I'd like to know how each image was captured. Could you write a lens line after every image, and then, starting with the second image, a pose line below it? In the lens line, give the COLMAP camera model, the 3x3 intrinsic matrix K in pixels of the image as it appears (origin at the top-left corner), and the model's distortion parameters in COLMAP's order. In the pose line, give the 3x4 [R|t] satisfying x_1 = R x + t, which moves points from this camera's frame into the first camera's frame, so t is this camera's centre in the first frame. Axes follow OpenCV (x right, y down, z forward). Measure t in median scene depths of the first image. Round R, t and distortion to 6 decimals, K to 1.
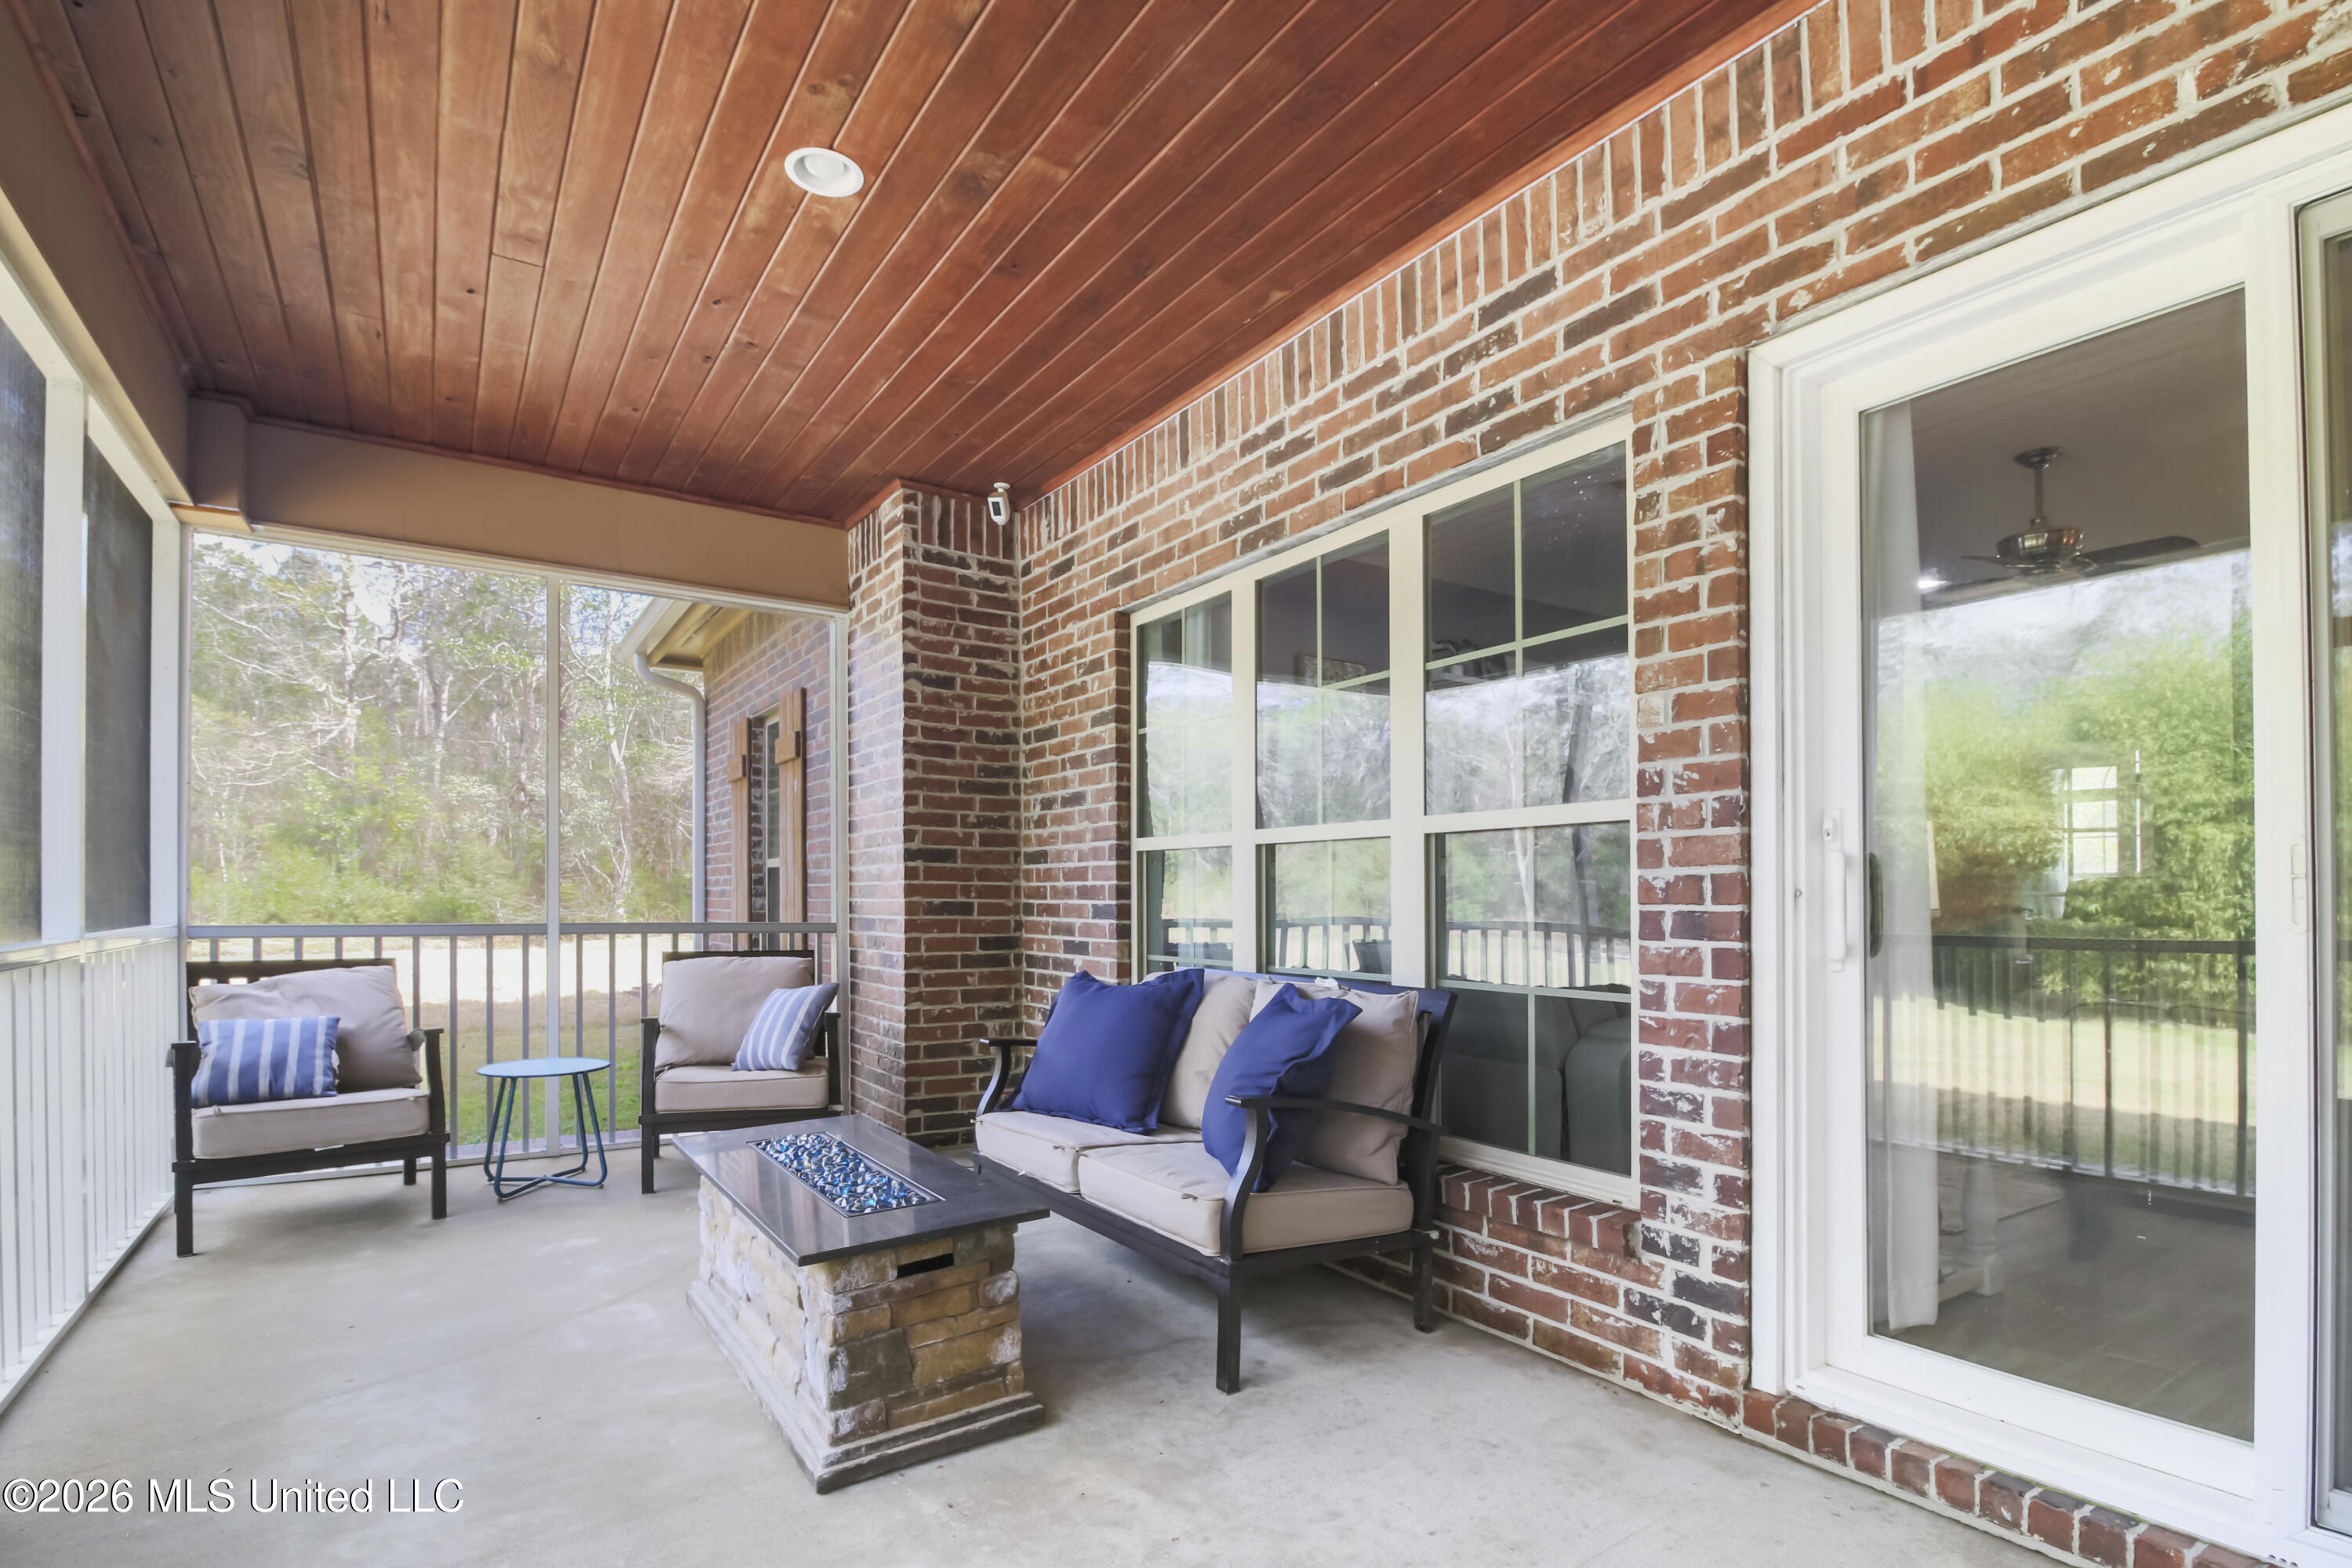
lens RADIAL K [[1133.1, 0, 1179.2], [0, 1133.1, 897.3], [0, 0, 1]] dist [-0.012532, -0.001032]
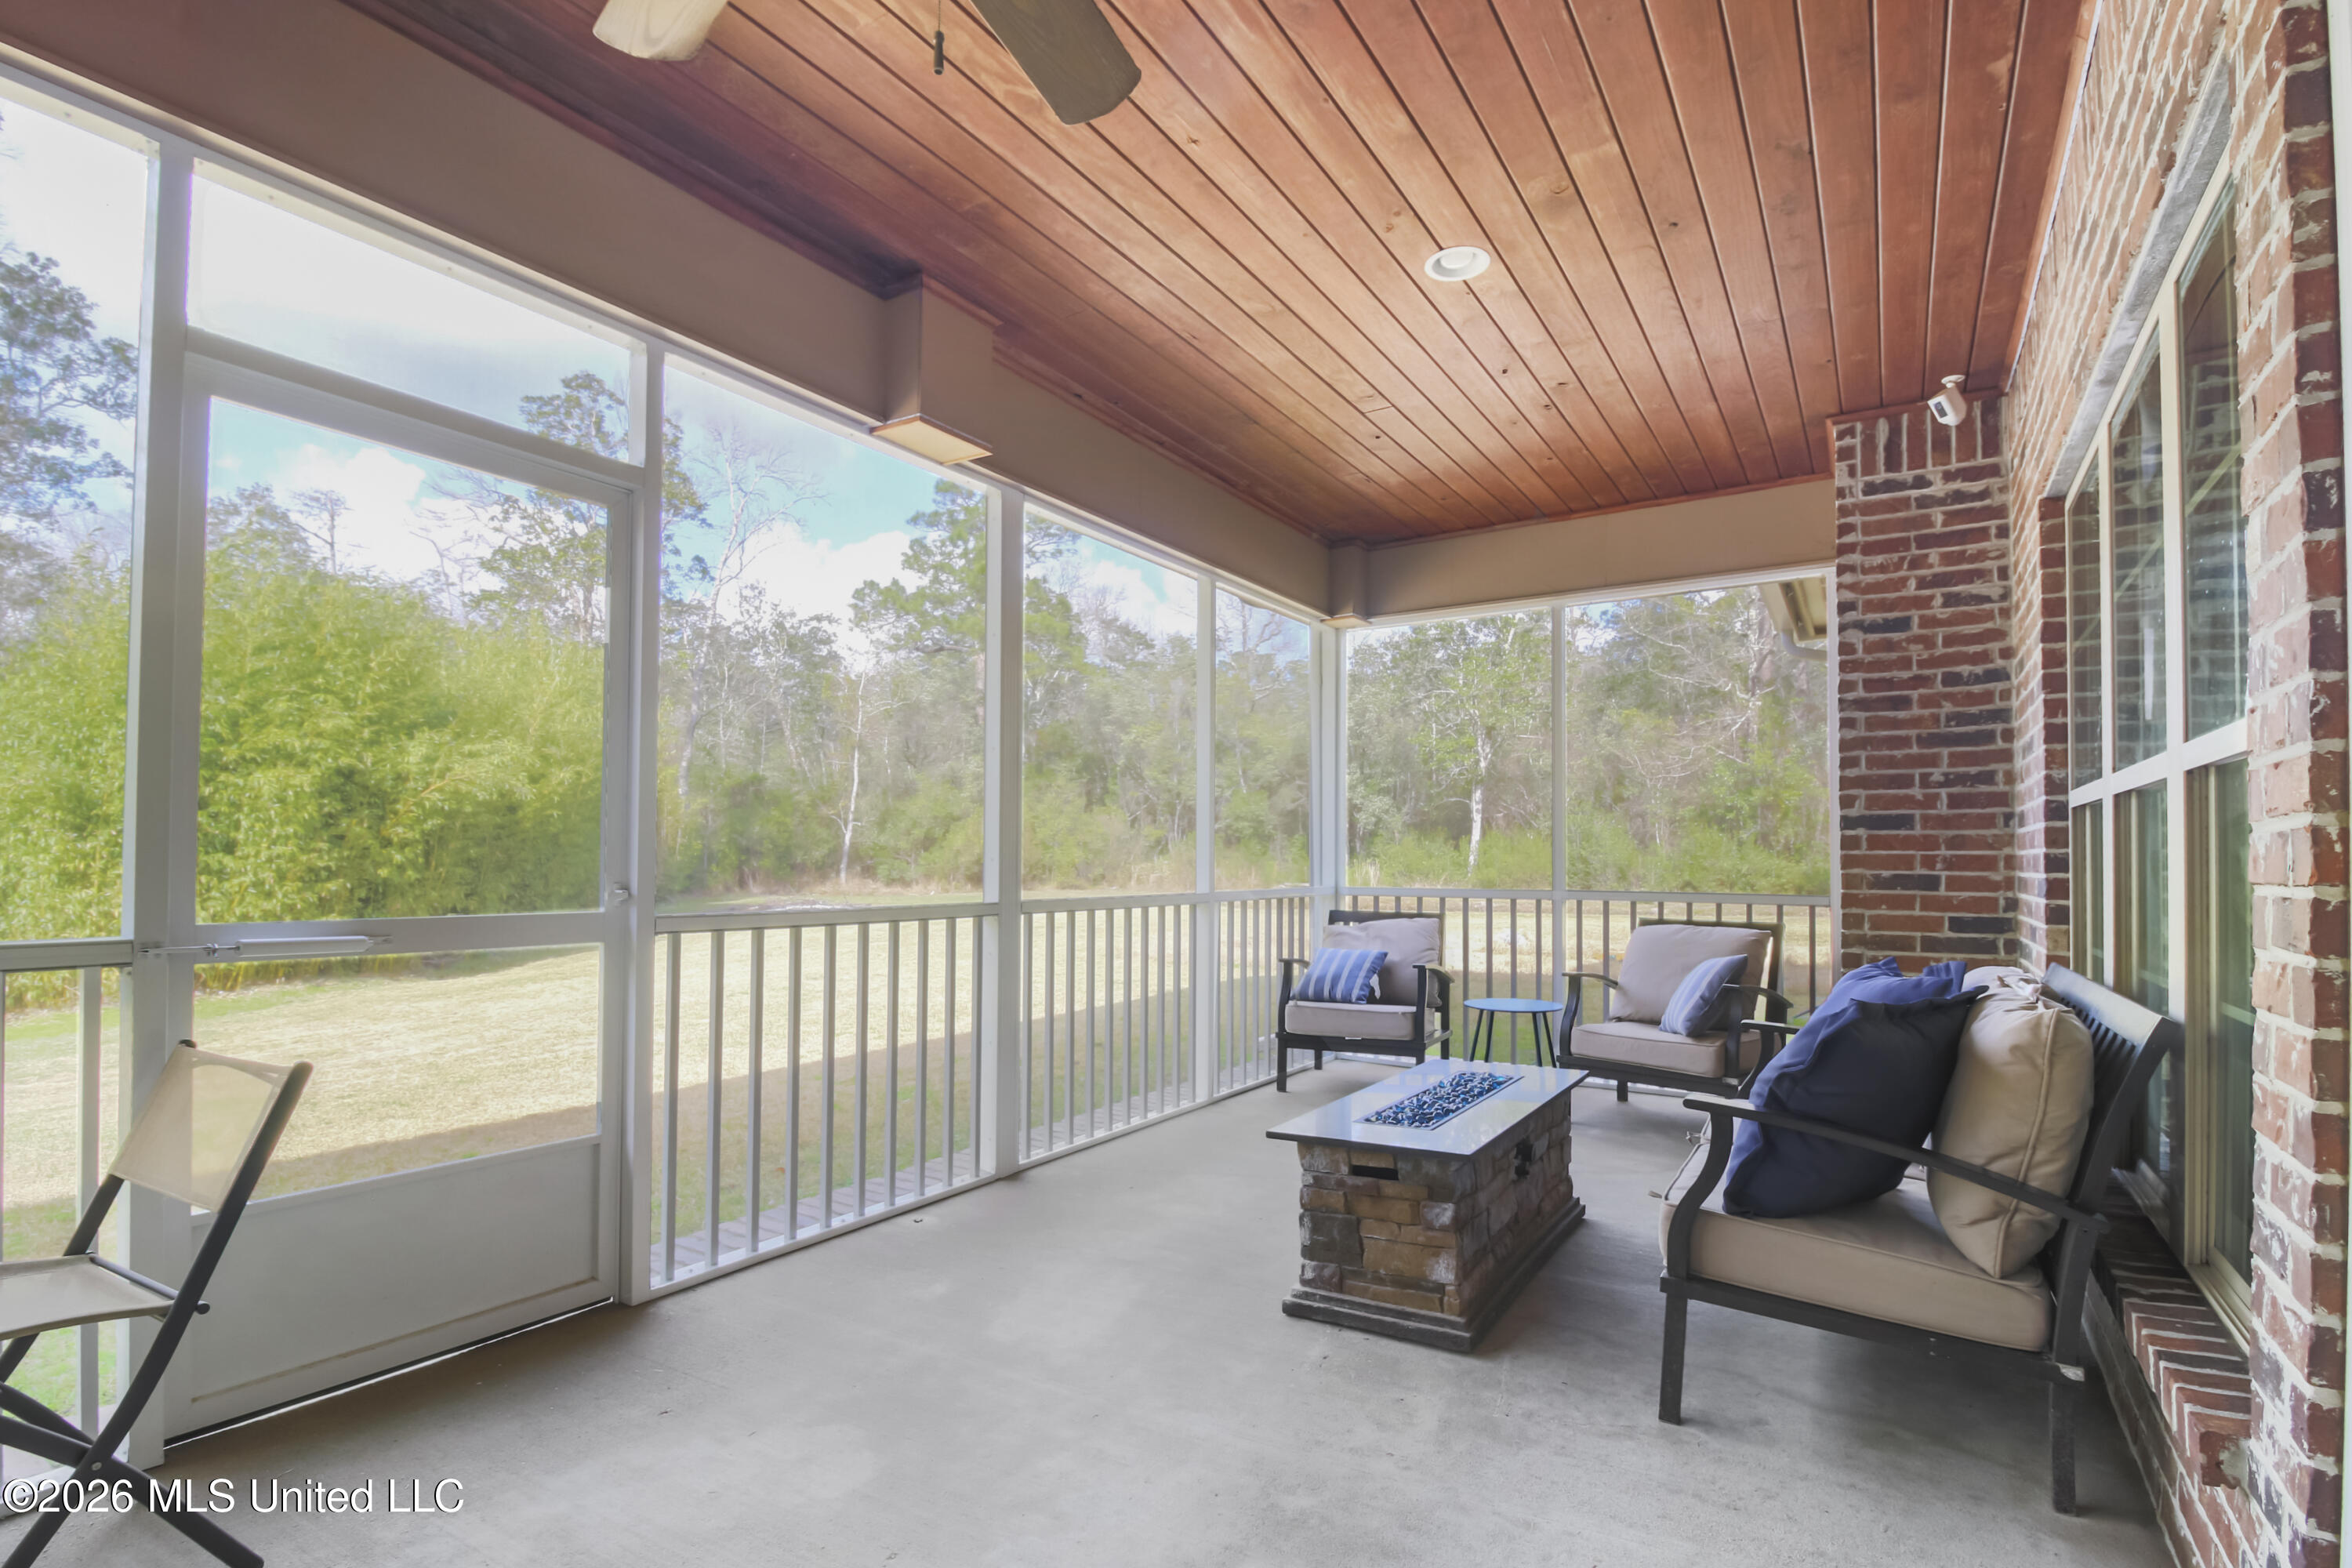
lens RADIAL K [[1118.6, 0, 1181.8], [0, 1118.6, 848.9], [0, 0, 1]] dist [-0.009956, -0.000315]
pose [[0.403819, -0.015230, -0.914712, 0.359487], [-0.000605, 0.999857, -0.016915, -0.000817], [0.914839, 0.007385, 0.403752, 0.145379]]
